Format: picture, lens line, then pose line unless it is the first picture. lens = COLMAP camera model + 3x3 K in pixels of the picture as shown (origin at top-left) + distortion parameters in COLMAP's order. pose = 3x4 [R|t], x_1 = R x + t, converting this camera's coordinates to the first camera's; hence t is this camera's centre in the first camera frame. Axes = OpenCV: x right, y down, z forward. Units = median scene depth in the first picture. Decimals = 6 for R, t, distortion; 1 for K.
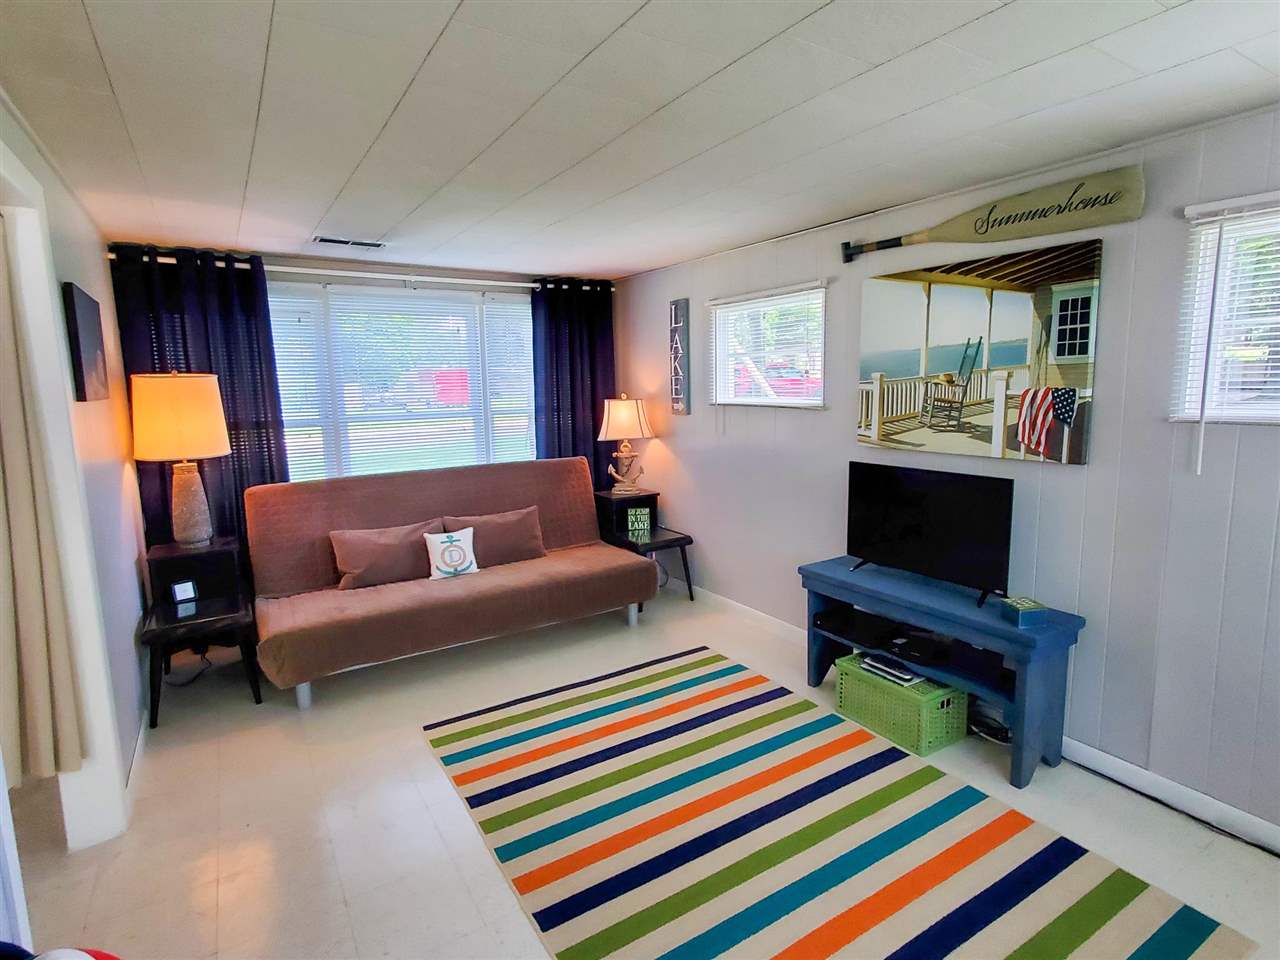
lens RADIAL K [[679.7, 0, 644.0], [0, 679.7, 477.9], [0, 0, 1]] dist [0.024862, -0.002648]
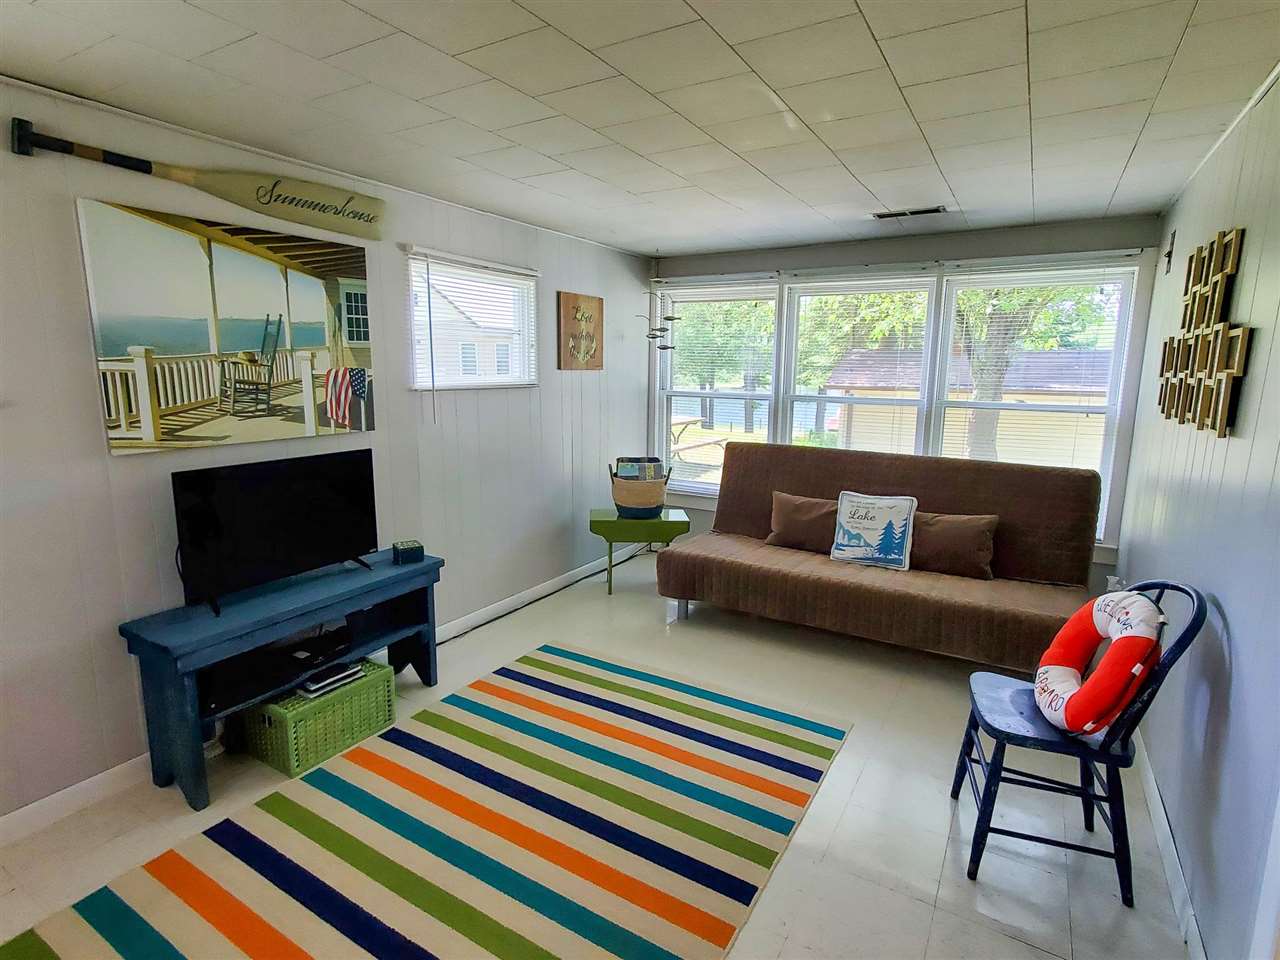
lens RADIAL K [[679.7, 0, 640.5], [0, 679.7, 480.3], [0, 0, 1]] dist [0.024862, -0.002648]
pose [[-0.456814, -0.138811, 0.878665, -0.624394], [0.127737, 0.967278, 0.219220, -0.128617], [-0.880343, 0.212381, -0.424134, 1.023216]]
